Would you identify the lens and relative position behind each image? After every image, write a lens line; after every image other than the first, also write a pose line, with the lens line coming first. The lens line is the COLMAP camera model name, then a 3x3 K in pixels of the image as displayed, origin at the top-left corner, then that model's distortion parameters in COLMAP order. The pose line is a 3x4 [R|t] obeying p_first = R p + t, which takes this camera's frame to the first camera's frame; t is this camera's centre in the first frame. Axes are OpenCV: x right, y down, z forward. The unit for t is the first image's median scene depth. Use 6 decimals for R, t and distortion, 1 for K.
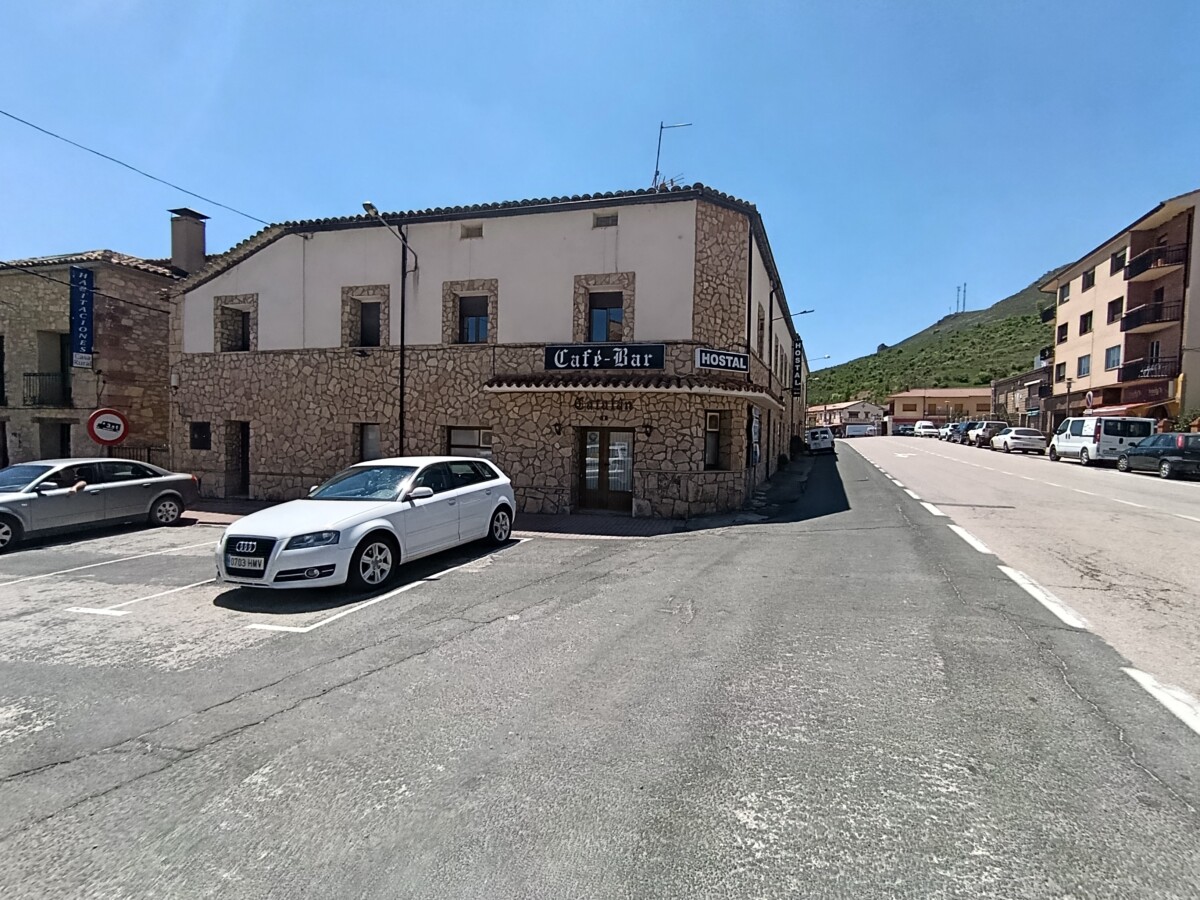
lens RADIAL K [[544.5, 0, 602.9], [0, 544.5, 451.5], [0, 0, 1]] dist [-0.003855, 0.003380]
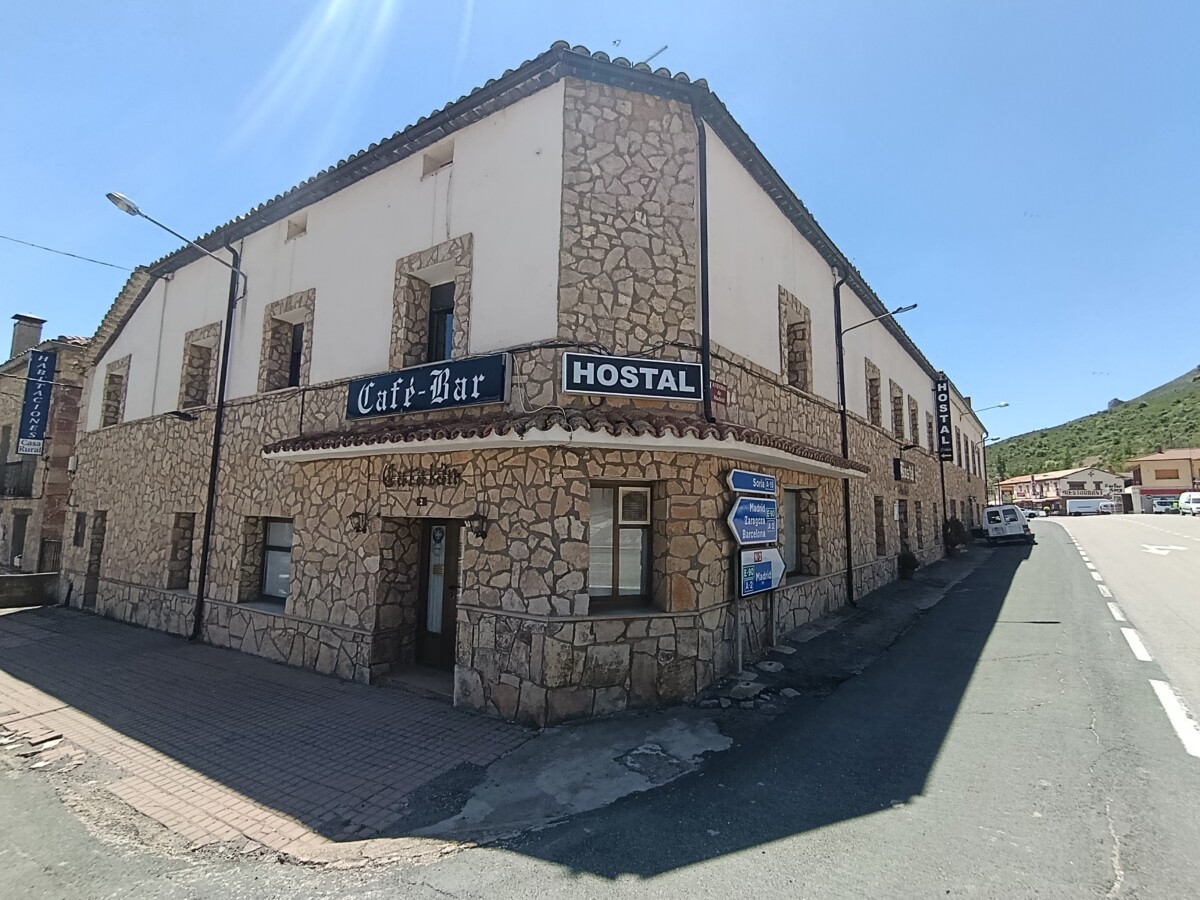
lens RADIAL K [[544.5, 0, 597.3], [0, 544.5, 452.2], [0, 0, 1]] dist [-0.003855, 0.003380]
pose [[0.955761, -0.041797, -0.291160, 0.318216], [-0.000381, 0.989676, -0.143320, -0.032632], [0.294144, 0.137091, 0.945878, 0.534001]]
